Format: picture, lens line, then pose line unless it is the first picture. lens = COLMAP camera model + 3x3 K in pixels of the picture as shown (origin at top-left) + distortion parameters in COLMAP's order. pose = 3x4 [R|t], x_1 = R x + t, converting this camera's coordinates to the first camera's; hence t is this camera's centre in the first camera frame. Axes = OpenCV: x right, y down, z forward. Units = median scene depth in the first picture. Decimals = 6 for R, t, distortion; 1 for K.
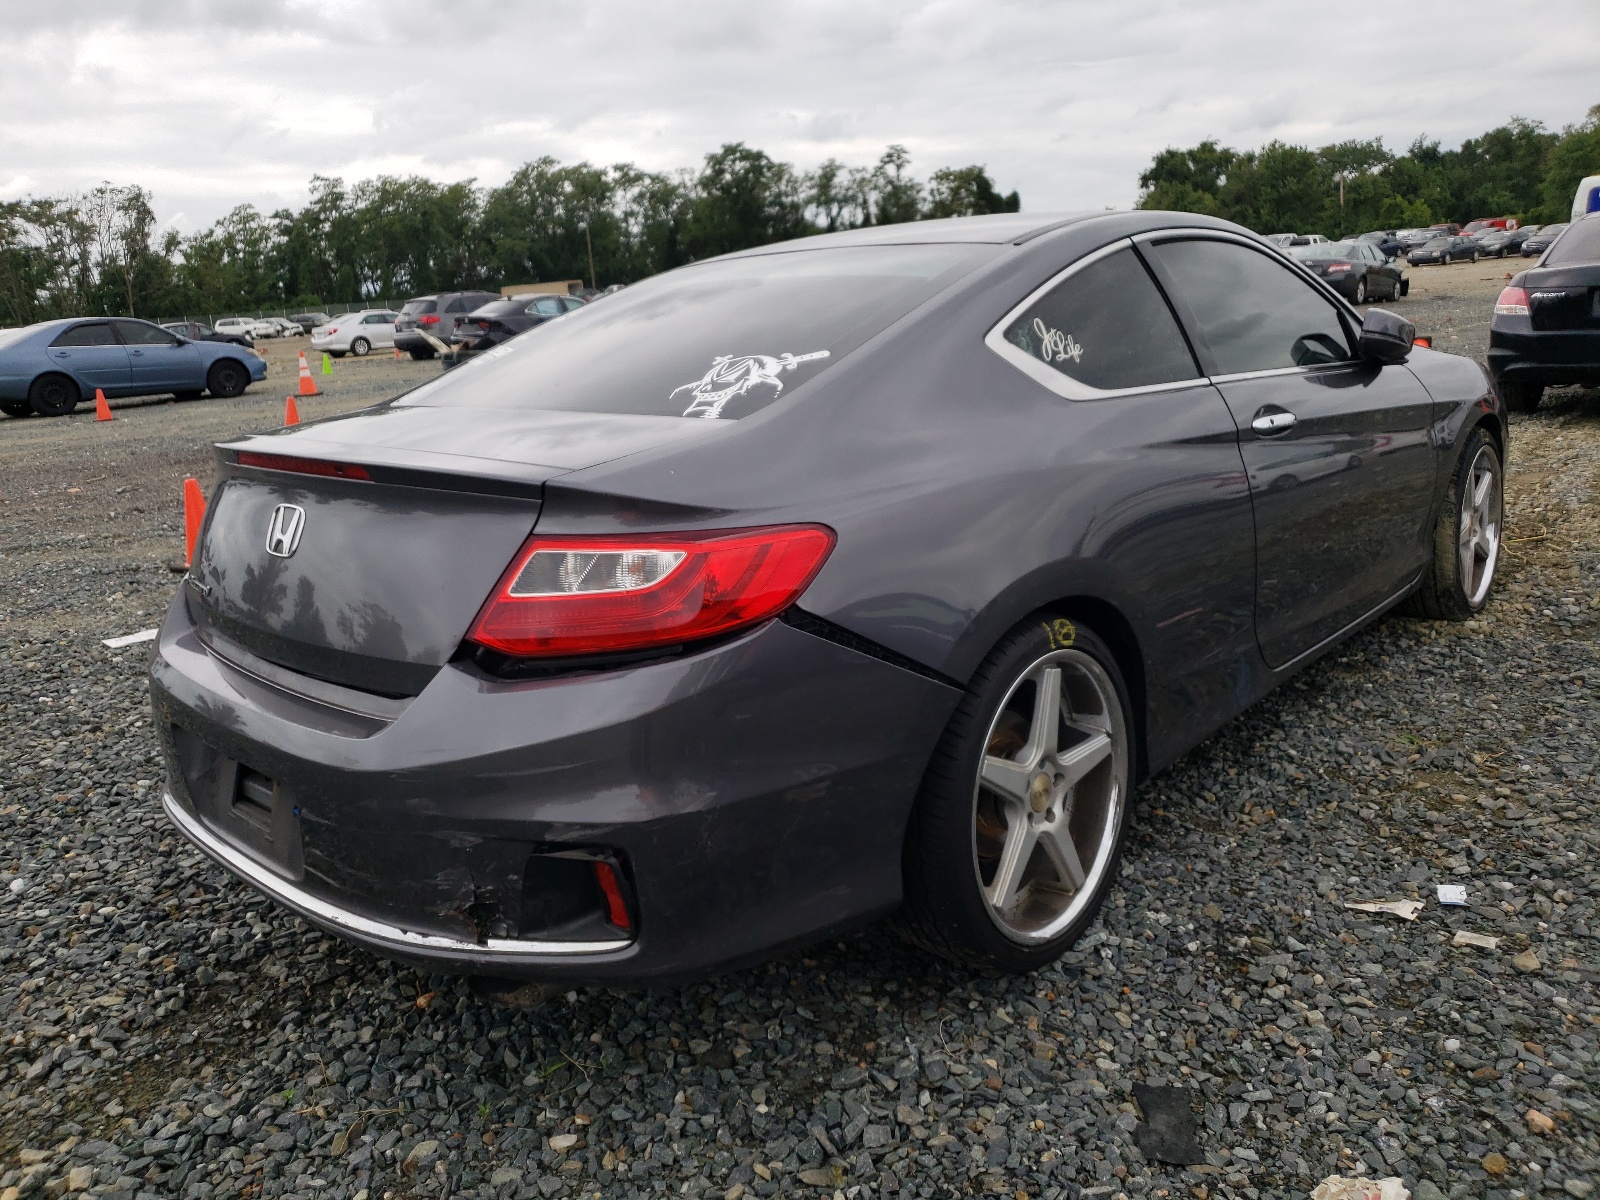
lens RADIAL K [[1209.9, 0, 812.9], [0, 1209.9, 598.1], [0, 0, 1]] dist [0.029152, -0.029530]
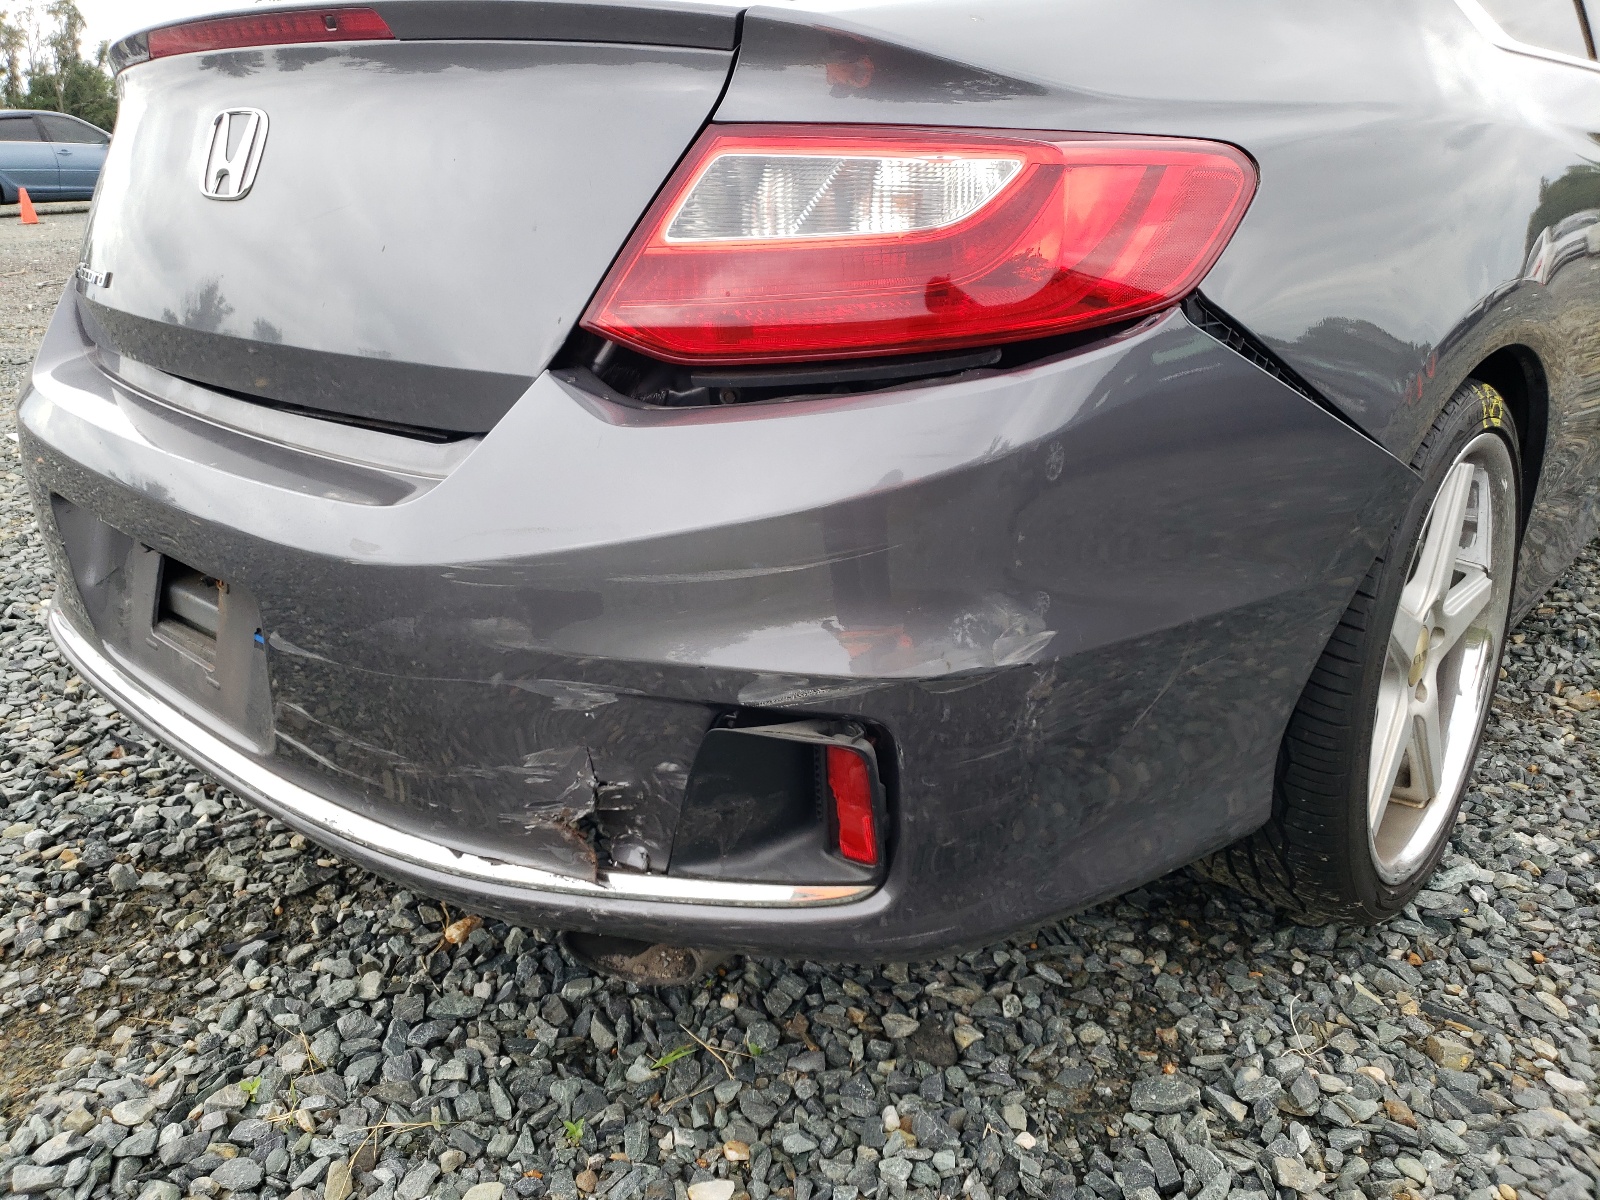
lens RADIAL K [[1209.9, 0, 797.3], [0, 1209.9, 603.3], [0, 0, 1]] dist [0.029152, -0.029530]
pose [[0.998971, 0.036806, 0.026519, -0.174419], [-0.039606, 0.992662, 0.114251, 0.078484], [-0.022119, -0.115184, 0.993098, 0.397261]]
